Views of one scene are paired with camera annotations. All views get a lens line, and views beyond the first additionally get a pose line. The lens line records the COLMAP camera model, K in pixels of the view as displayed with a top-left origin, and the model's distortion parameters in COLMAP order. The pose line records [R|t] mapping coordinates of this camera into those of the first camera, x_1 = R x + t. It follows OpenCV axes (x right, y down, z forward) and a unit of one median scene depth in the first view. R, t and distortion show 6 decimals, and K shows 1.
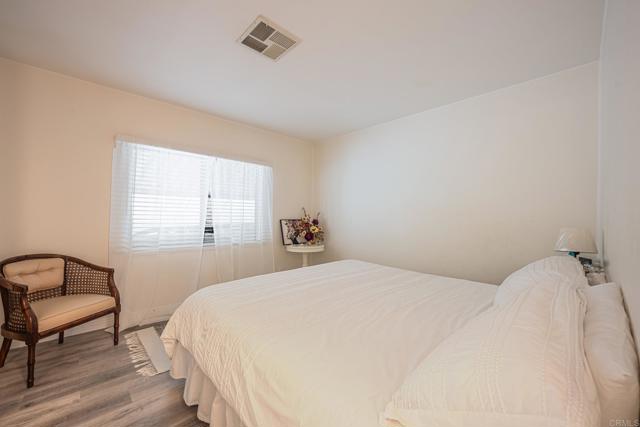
lens RADIAL K [[256.3, 0, 319.6], [0, 256.3, 214.5], [0, 0, 1]] dist [-0.003446, 0.000896]
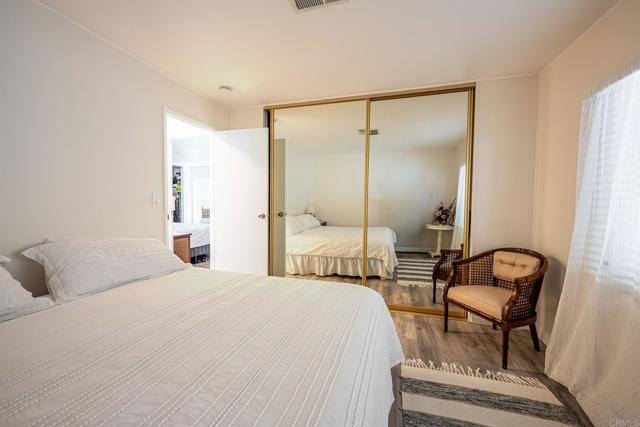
lens RADIAL K [[256.3, 0, 318.7], [0, 256.3, 215.5], [0, 0, 1]] dist [-0.003446, 0.000896]
pose [[-0.876333, 0.003604, -0.481692, 0.155571], [-0.012409, 0.999471, 0.030053, -0.005783], [0.481546, 0.032313, -0.875825, 1.698339]]
